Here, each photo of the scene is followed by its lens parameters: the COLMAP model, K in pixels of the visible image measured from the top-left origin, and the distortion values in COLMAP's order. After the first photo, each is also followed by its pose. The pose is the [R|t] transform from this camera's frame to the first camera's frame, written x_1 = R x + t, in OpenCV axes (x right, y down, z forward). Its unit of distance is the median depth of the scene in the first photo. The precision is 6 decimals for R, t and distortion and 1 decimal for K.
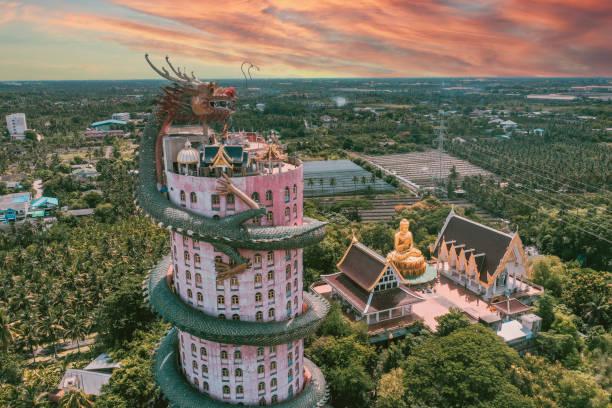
lens RADIAL K [[488.3, 0, 312.6], [0, 488.3, 204.8], [0, 0, 1]] dist [-0.008064, 0.007506]
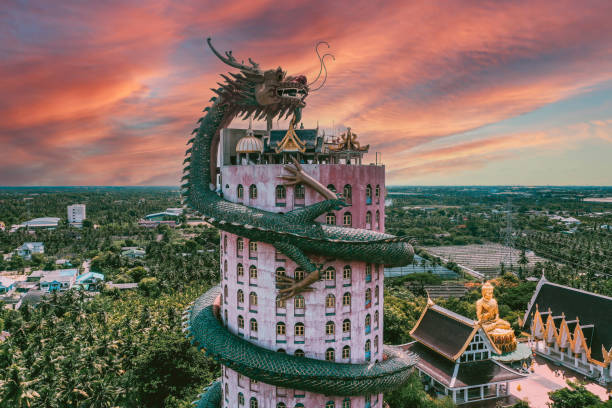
lens RADIAL K [[488.3, 0, 308.7], [0, 488.3, 202.2], [0, 0, 1]] dist [-0.008064, 0.007506]
pose [[0.994920, 0.006364, -0.100464, -0.065870], [-0.028409, 0.975182, -0.219575, 0.158663], [0.096573, 0.221314, 0.970409, 0.211353]]
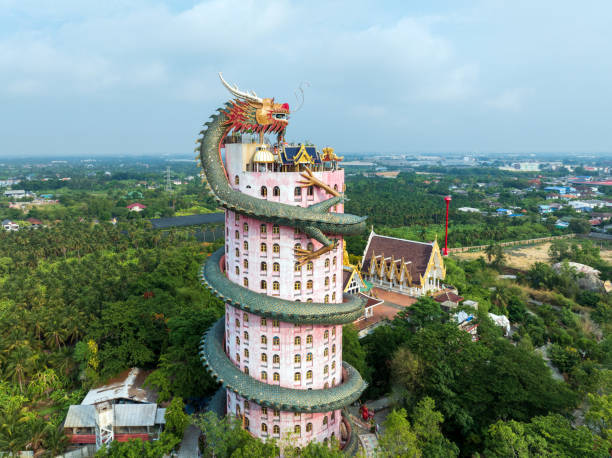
lens RADIAL K [[437.4, 0, 274.0], [0, 437.4, 180.2], [0, 0, 1]] dist [-0.031507, 0.005145]
pose [[0.959624, -0.017016, 0.280771, -0.479823], [0.071436, 0.980185, -0.184752, 0.131750], [-0.272064, 0.197350, 0.941825, 0.042678]]
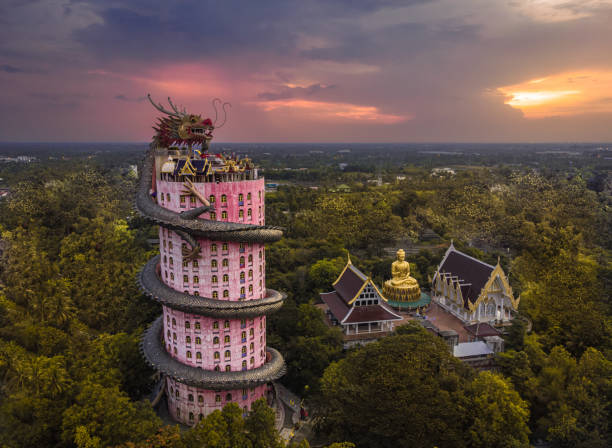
lens RADIAL K [[467.4, 0, 310.7], [0, 467.4, 219.7], [0, 0, 1]] dist [0.037114, -0.009690]
pose [[0.979896, 0.039911, -0.195475, 0.349804], [-0.057688, 0.994614, -0.086112, 0.119447], [0.190985, 0.095658, 0.976921, -0.152233]]
